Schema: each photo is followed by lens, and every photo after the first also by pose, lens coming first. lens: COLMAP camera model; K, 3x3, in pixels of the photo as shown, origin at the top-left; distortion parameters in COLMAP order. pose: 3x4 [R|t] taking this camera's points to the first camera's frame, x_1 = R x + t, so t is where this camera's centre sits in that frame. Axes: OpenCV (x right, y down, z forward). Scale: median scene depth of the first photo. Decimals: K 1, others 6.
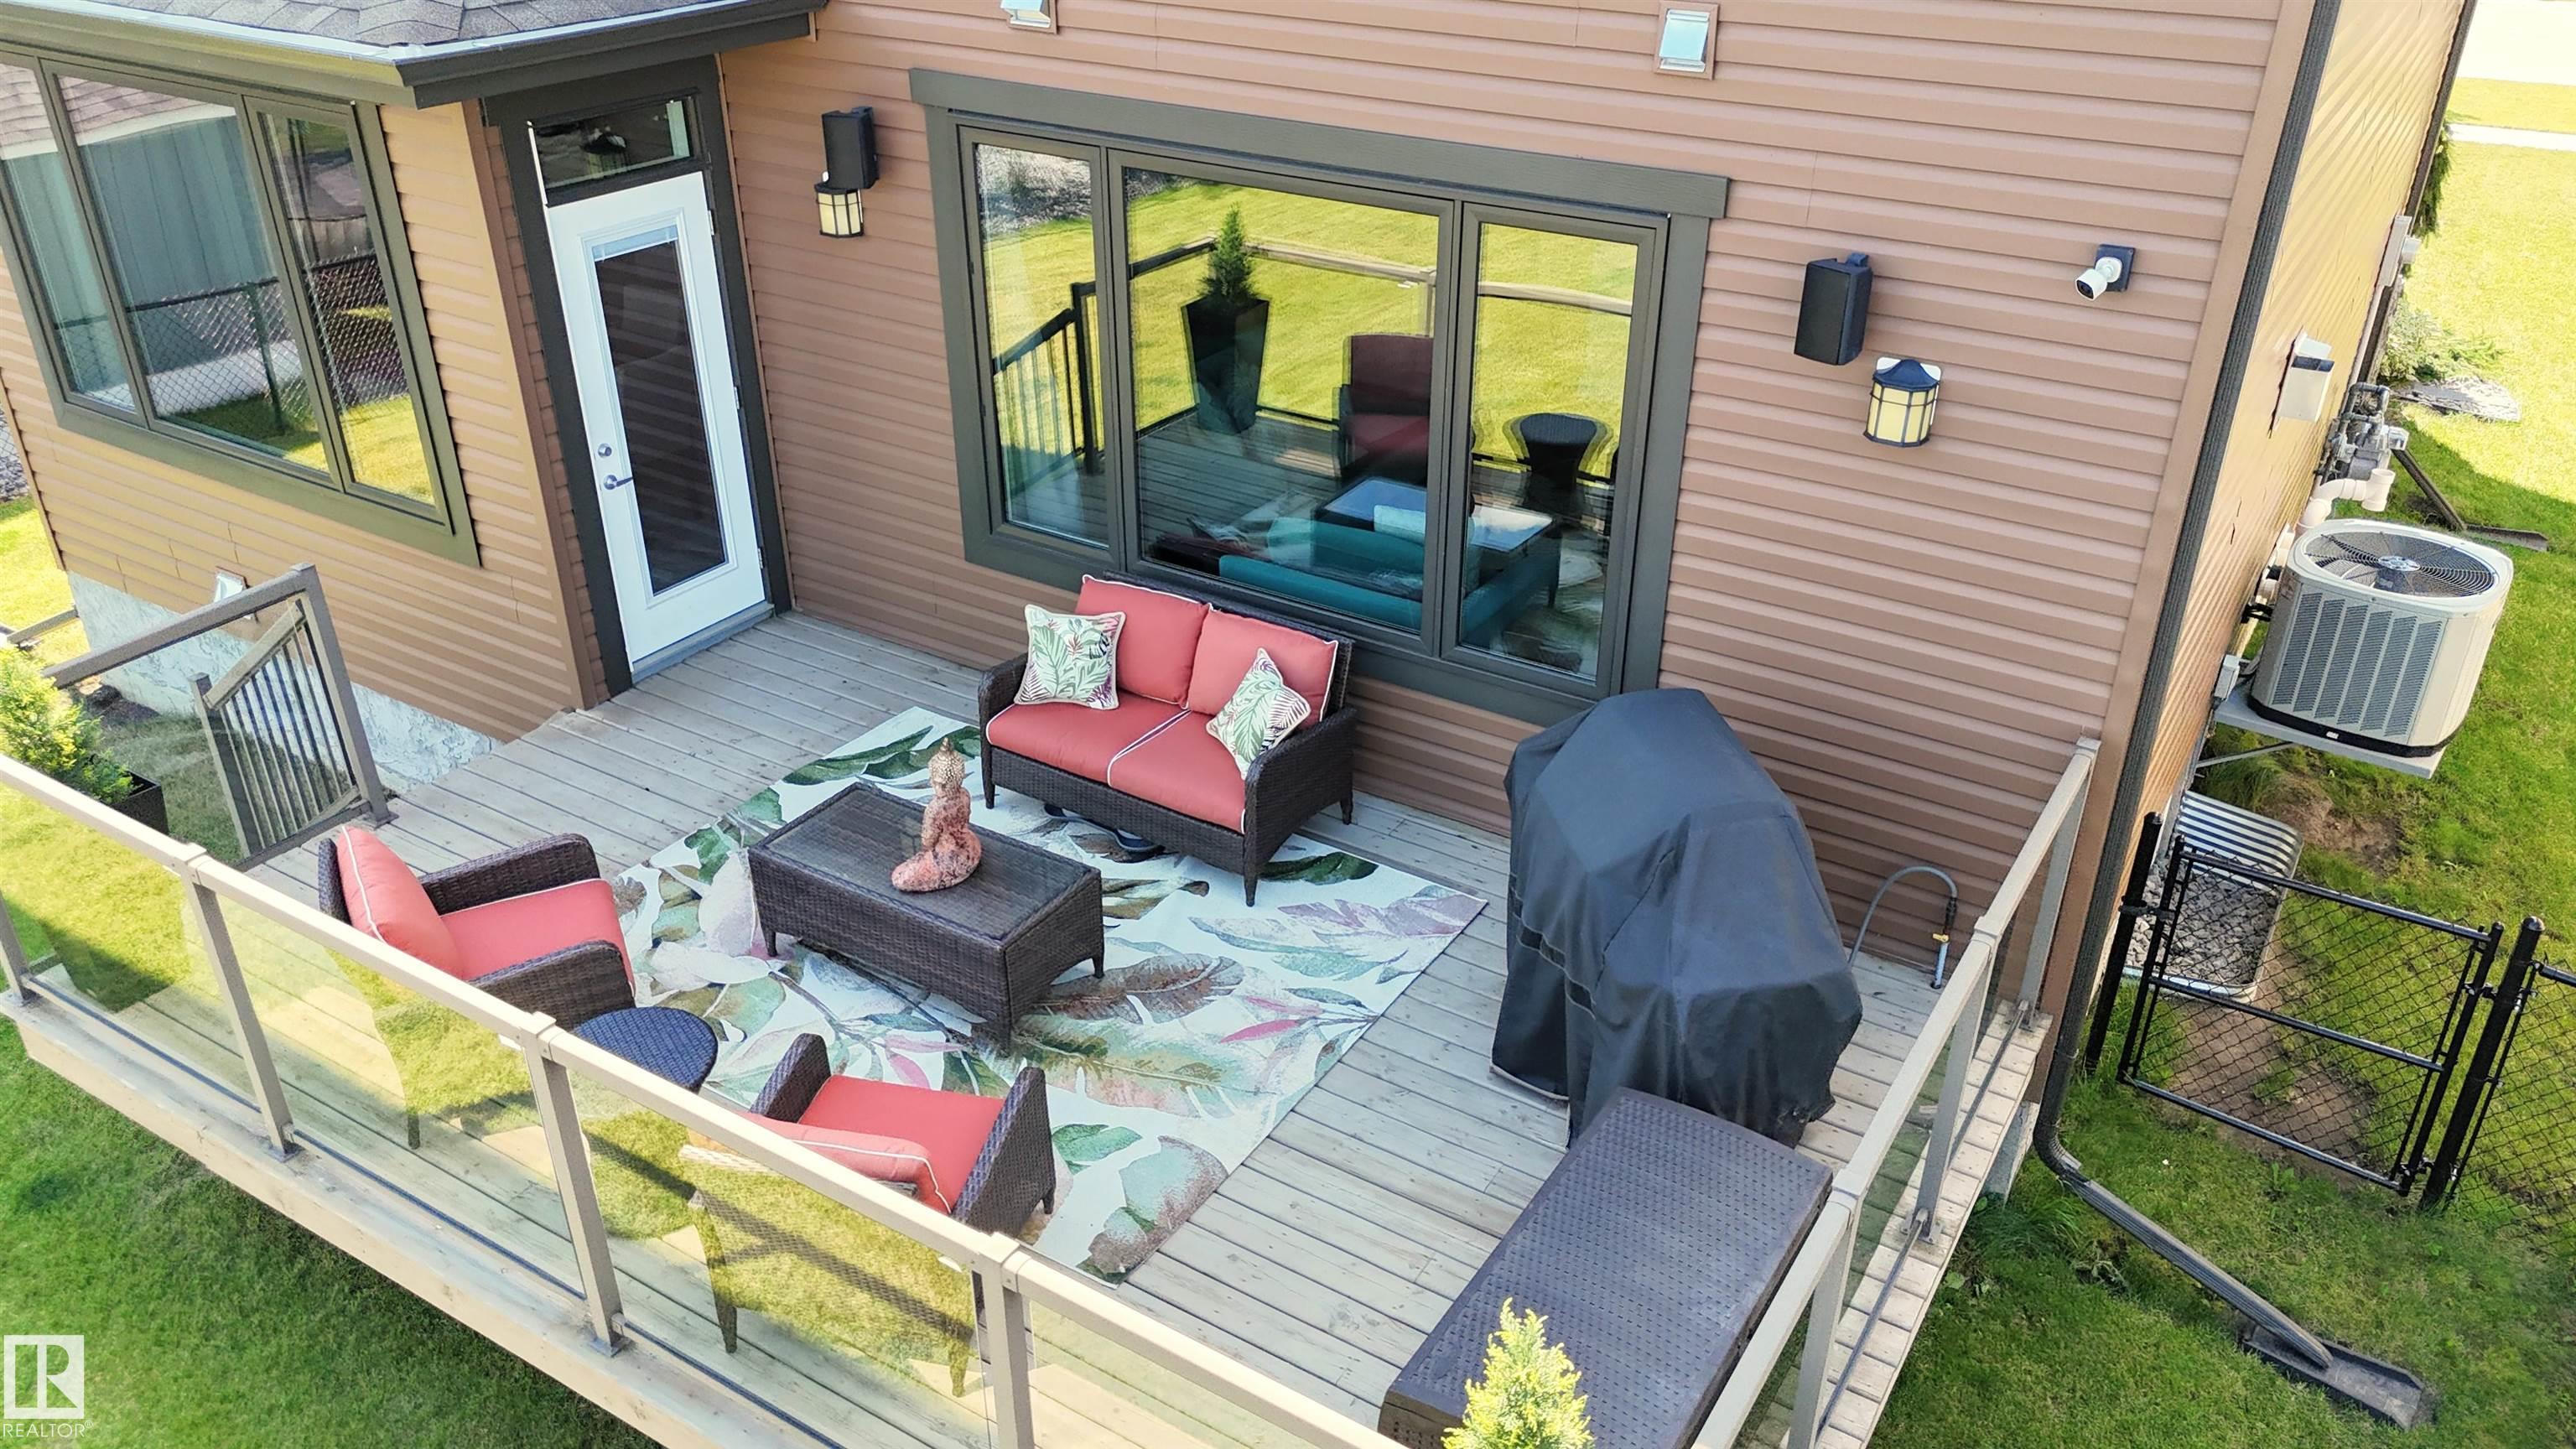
lens RADIAL K [[1913.4, 0, 1295.8], [0, 1913.4, 714.8], [0, 0, 1]] dist [0.052833, -0.038831]
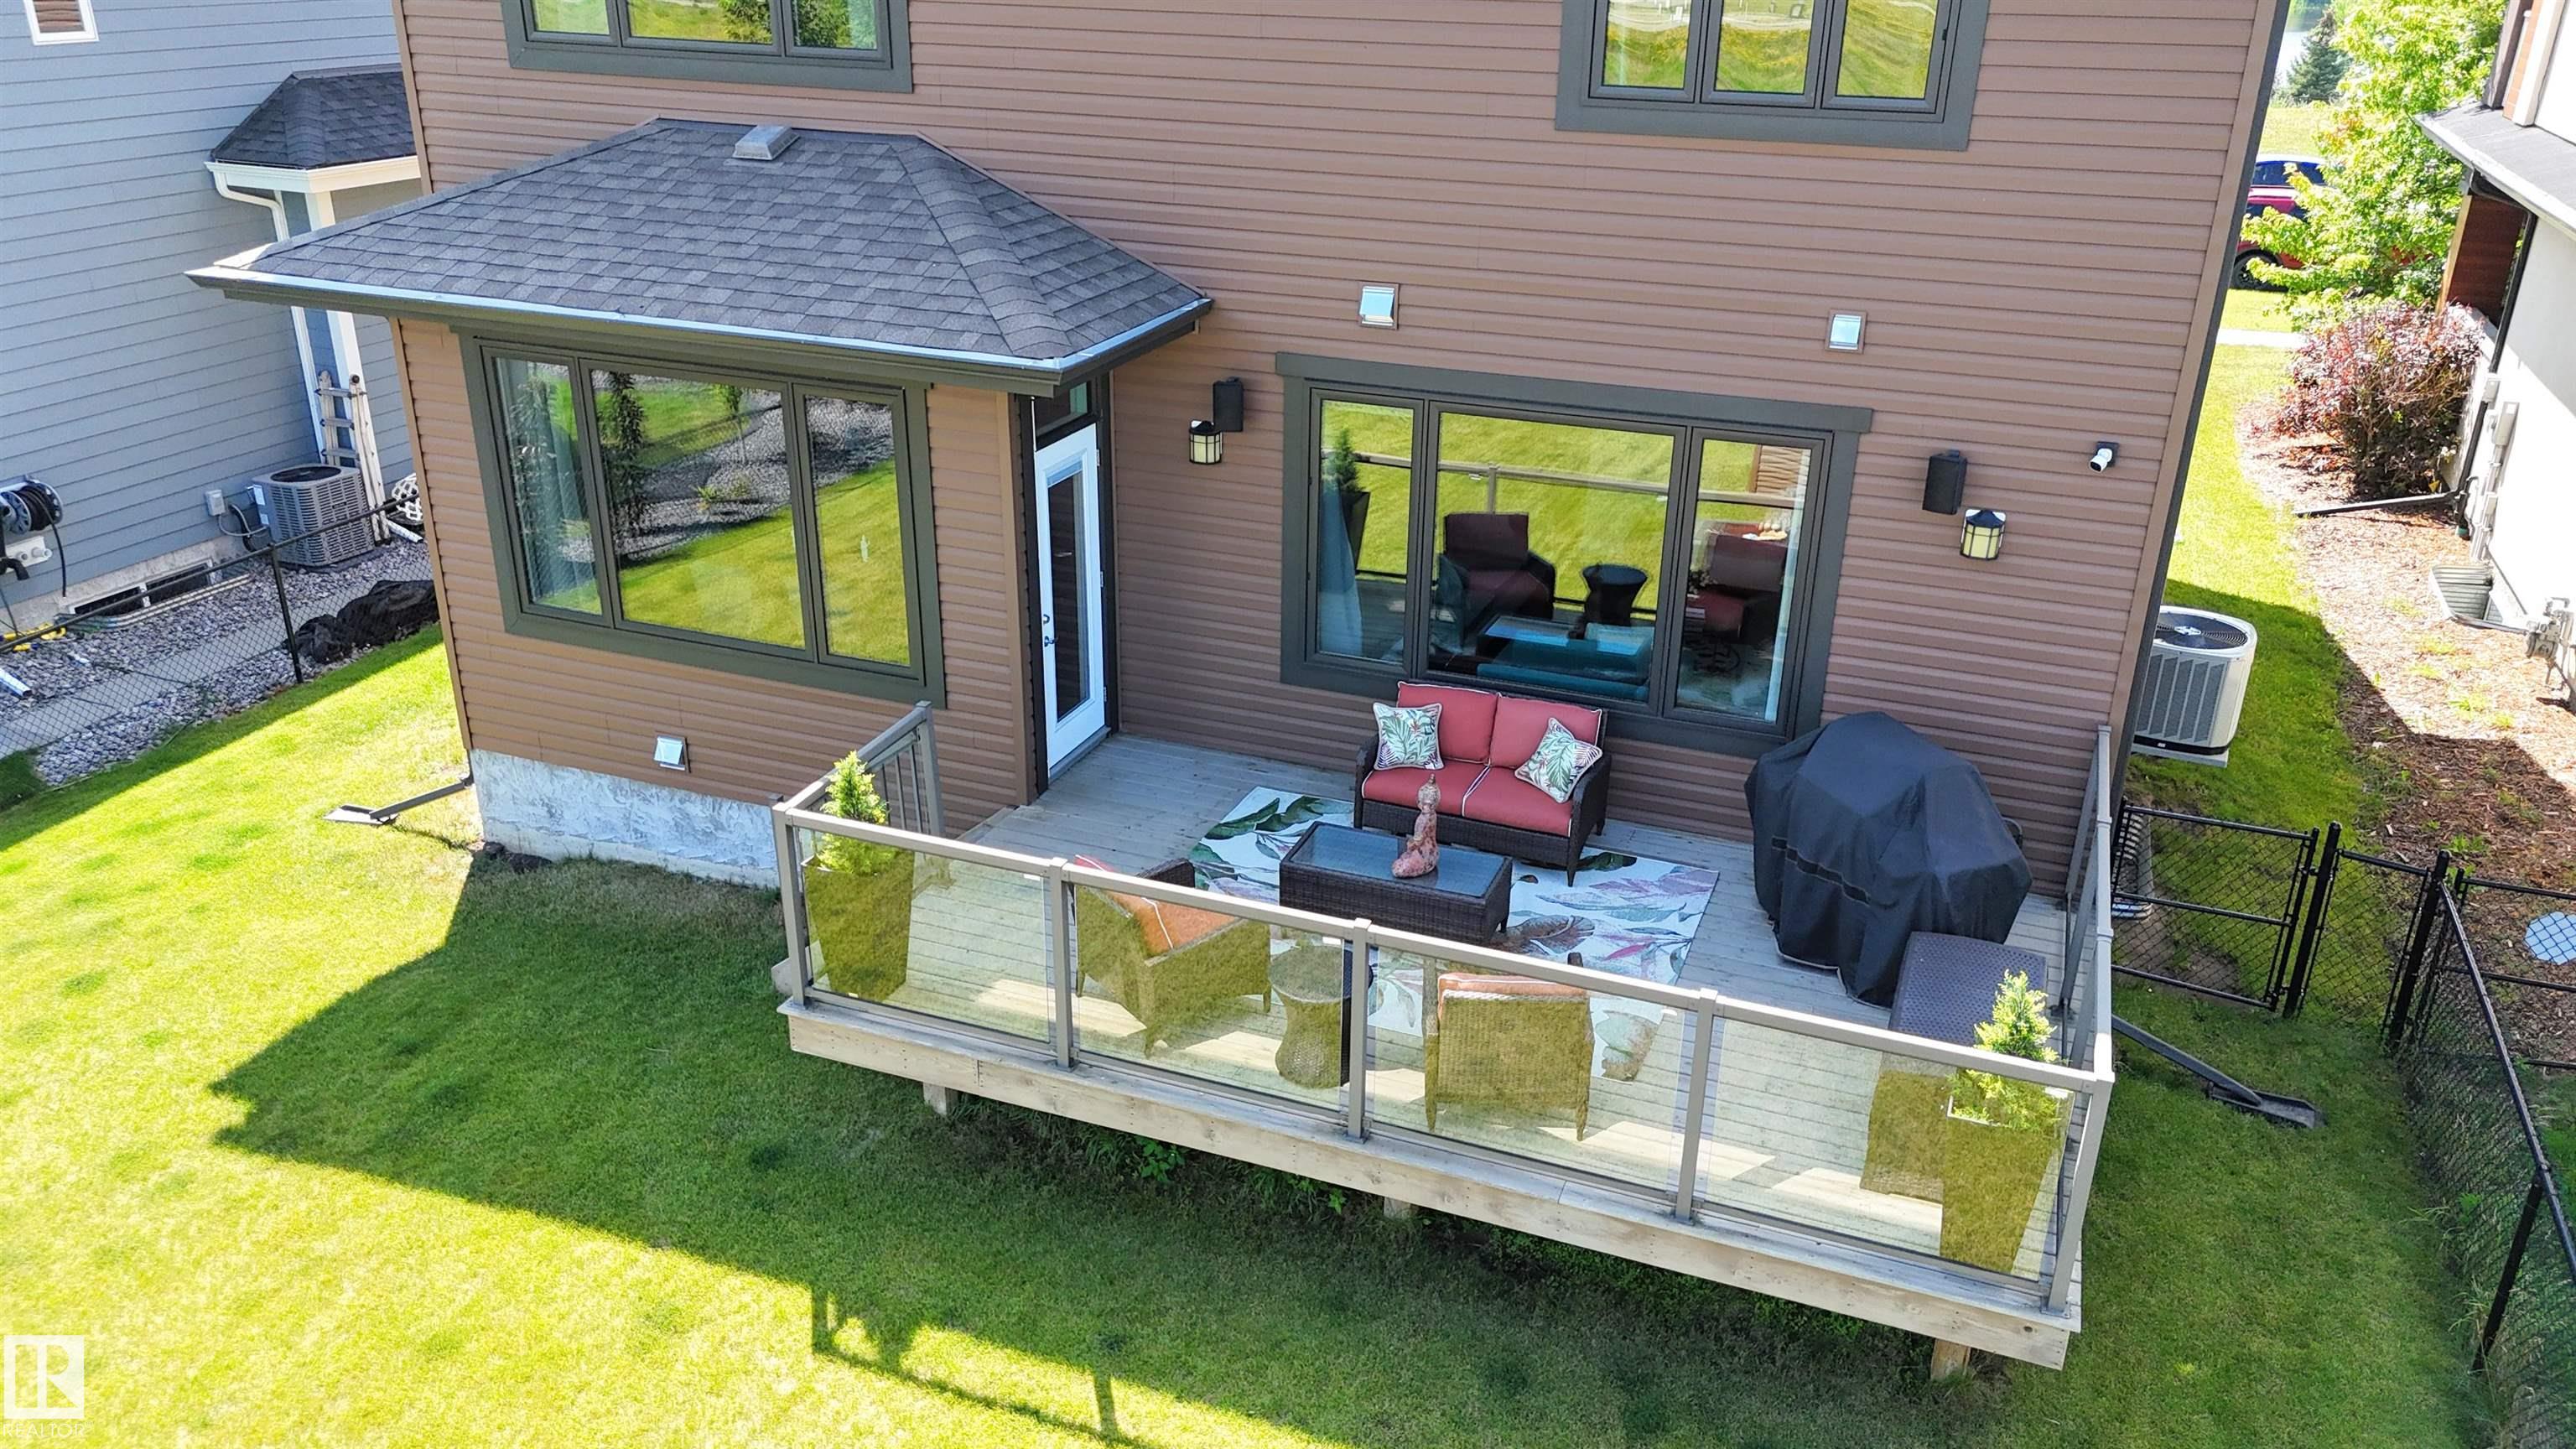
lens RADIAL K [[1913.4, 0, 1278.1], [0, 1913.4, 713.2], [0, 0, 1]] dist [0.052833, -0.038831]
pose [[0.981896, -0.062950, 0.178653, -0.513952], [0.079763, 0.992874, -0.088535, 0.080012], [-0.171807, 0.101182, 0.979921, -0.458502]]
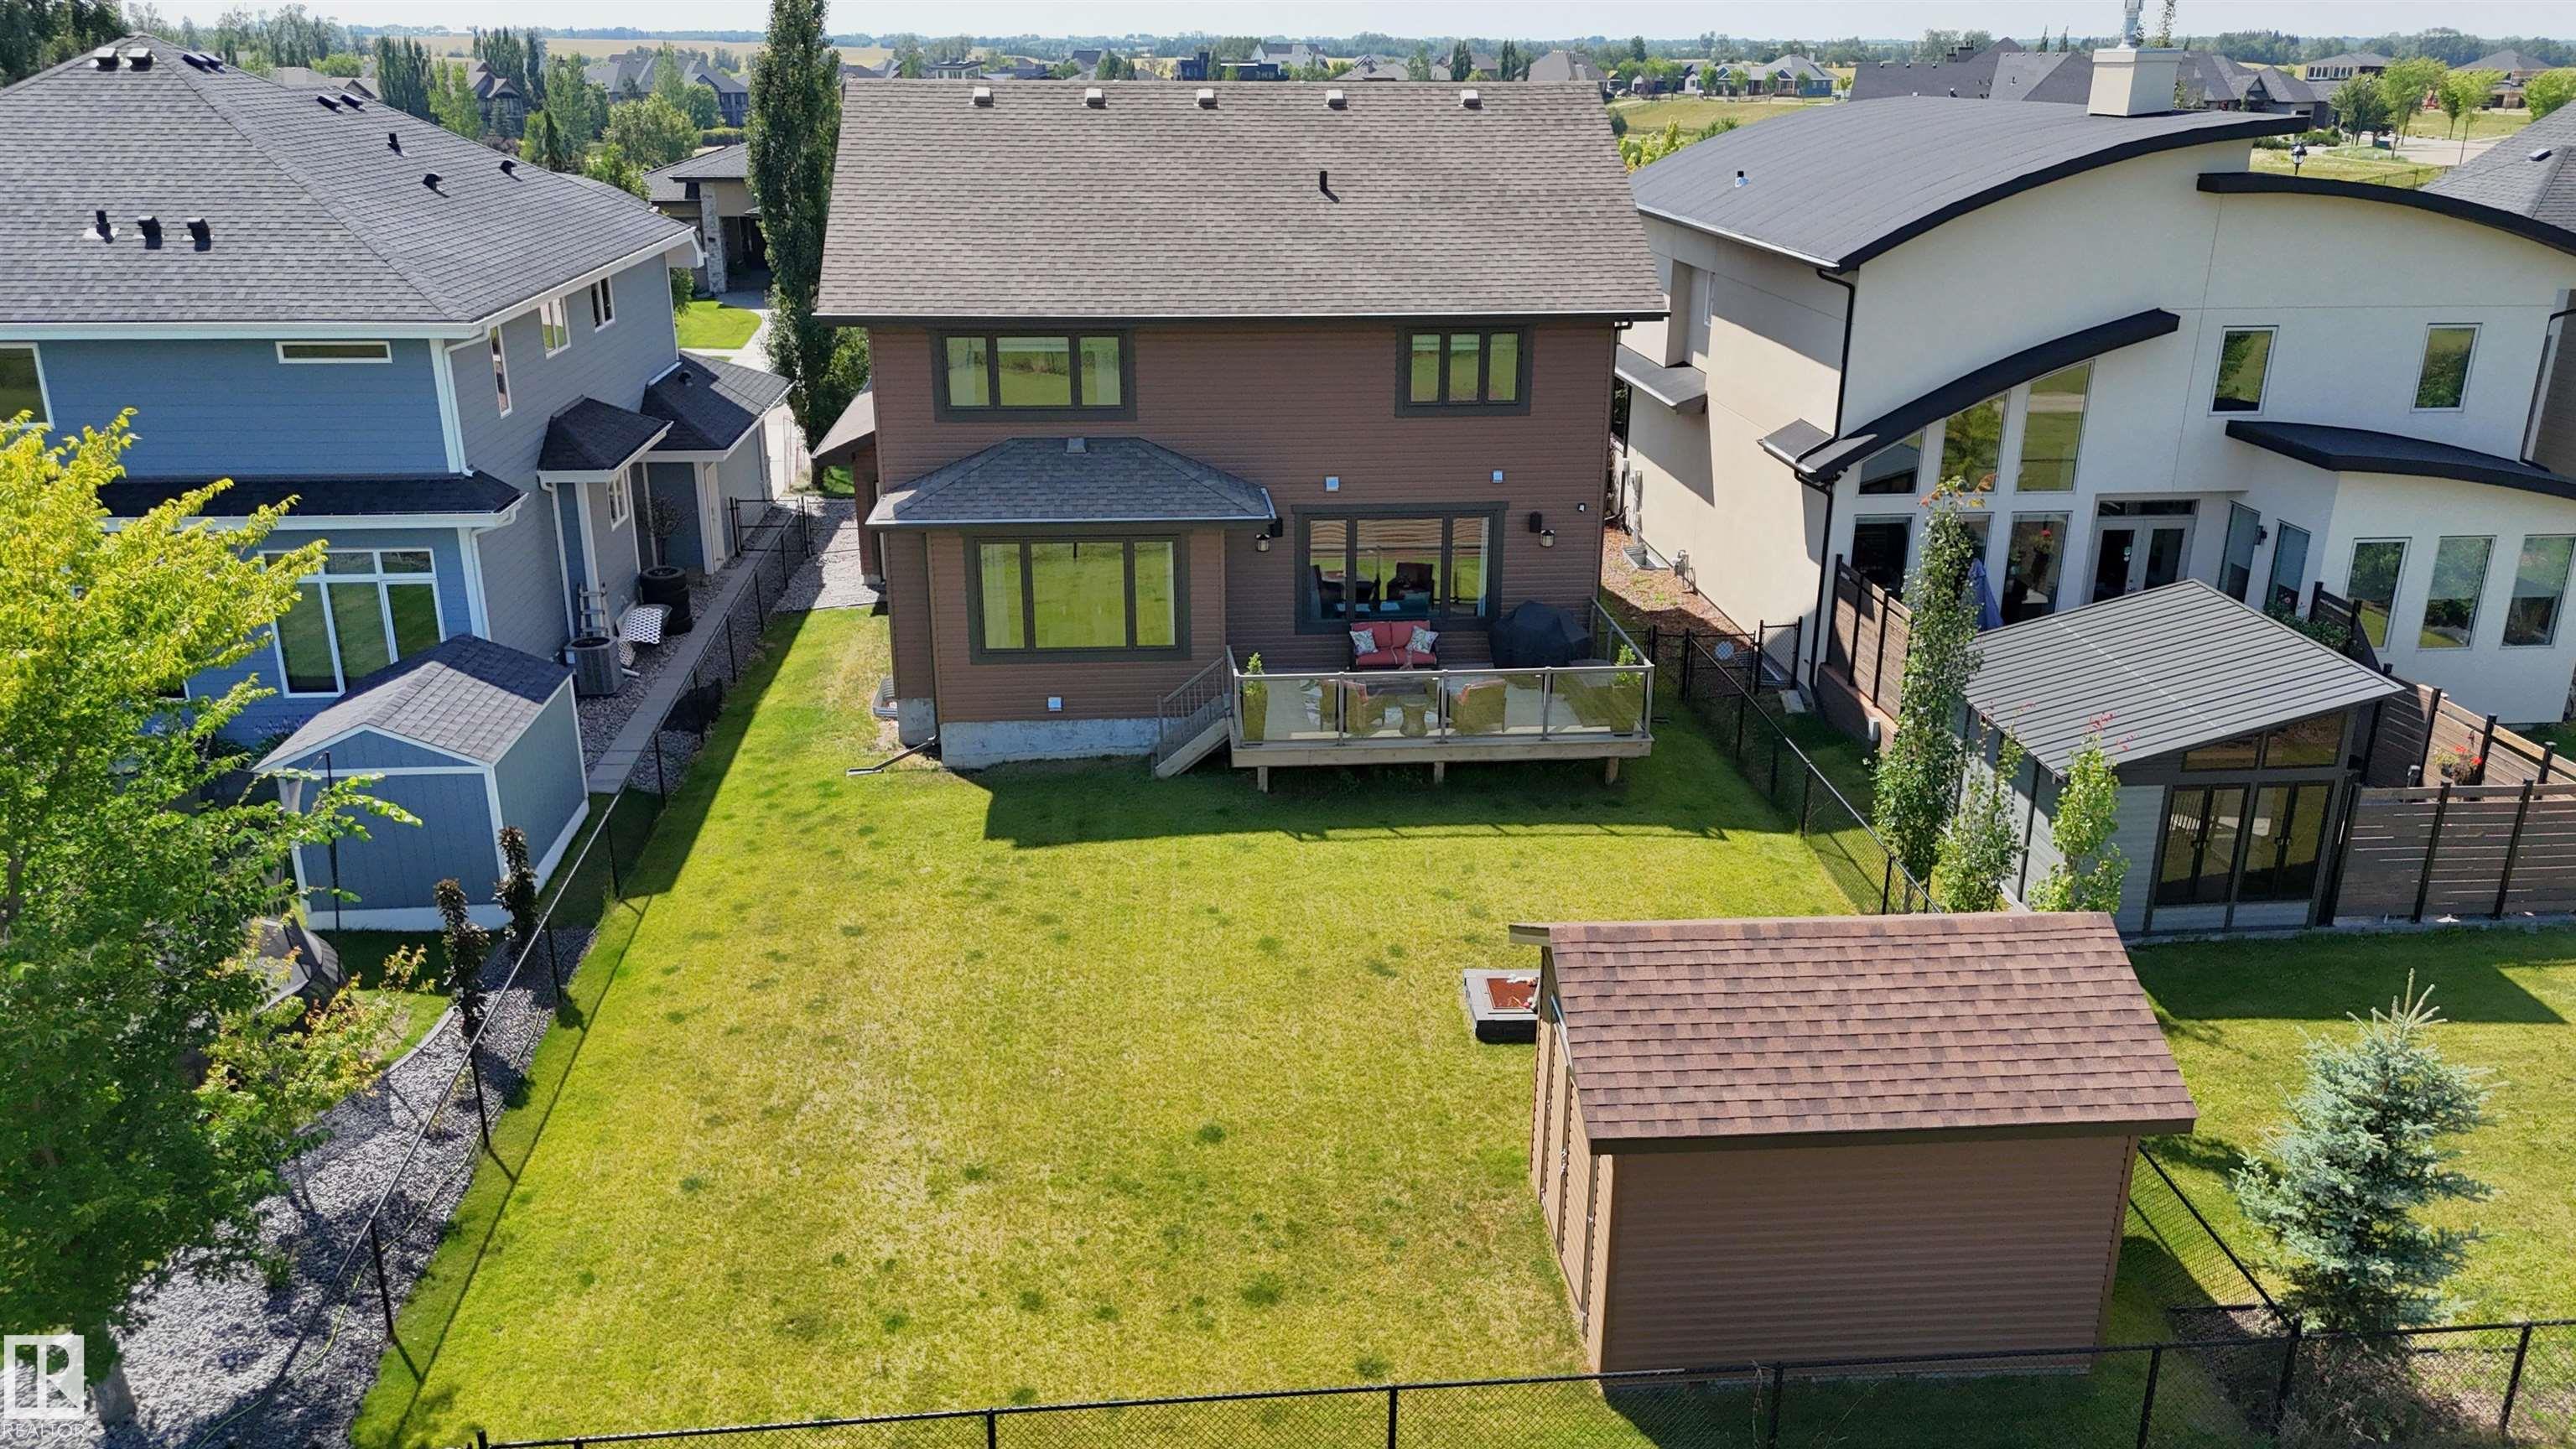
lens RADIAL K [[1913.4, 0, 1286.8], [0, 1913.4, 731.2], [0, 0, 1]] dist [0.052833, -0.038831]
pose [[0.797074, -0.202510, 0.568914, -2.698210], [0.287080, 0.955901, -0.061951, 0.368236], [-0.531280, 0.212704, 0.820060, -2.242638]]
